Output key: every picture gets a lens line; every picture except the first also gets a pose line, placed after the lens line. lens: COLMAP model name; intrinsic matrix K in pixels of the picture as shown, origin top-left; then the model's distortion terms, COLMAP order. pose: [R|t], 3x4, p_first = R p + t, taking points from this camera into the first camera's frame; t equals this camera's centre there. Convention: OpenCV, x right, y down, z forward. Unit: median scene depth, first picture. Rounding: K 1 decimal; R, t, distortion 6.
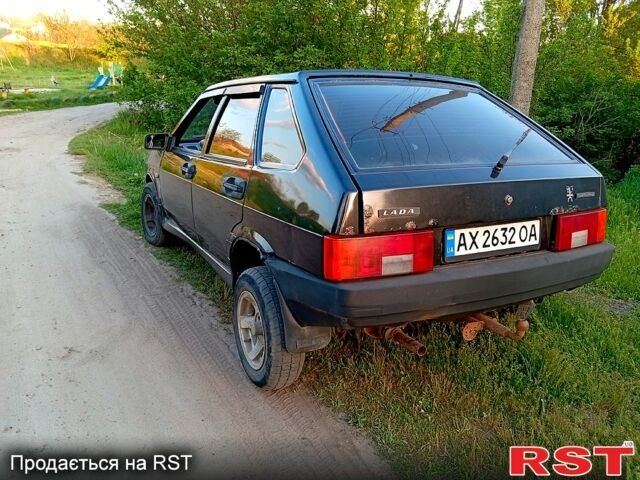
lens RADIAL K [[500.4, 0, 320.0], [0, 500.4, 240.0], [0, 0, 1]] dist [0.111012, -0.254134]
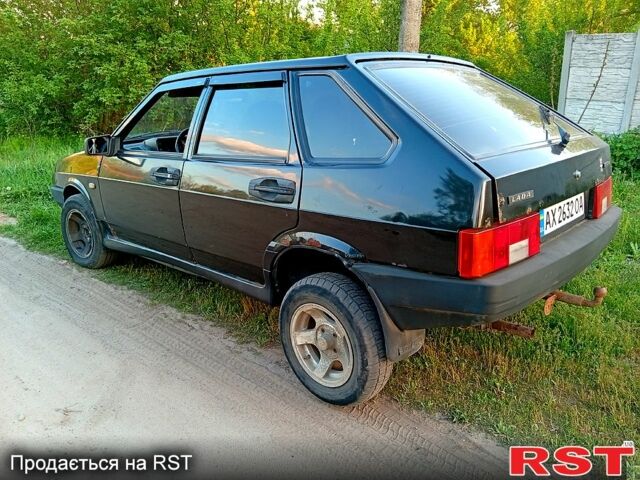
lens RADIAL K [[500.4, 0, 320.0], [0, 500.4, 240.0], [0, 0, 1]] dist [0.111012, -0.254134]
pose [[0.947888, -0.129286, 0.291193, -0.351091], [0.122381, 0.991599, 0.041885, -0.043250], [-0.294162, -0.004066, 0.955747, 0.129653]]
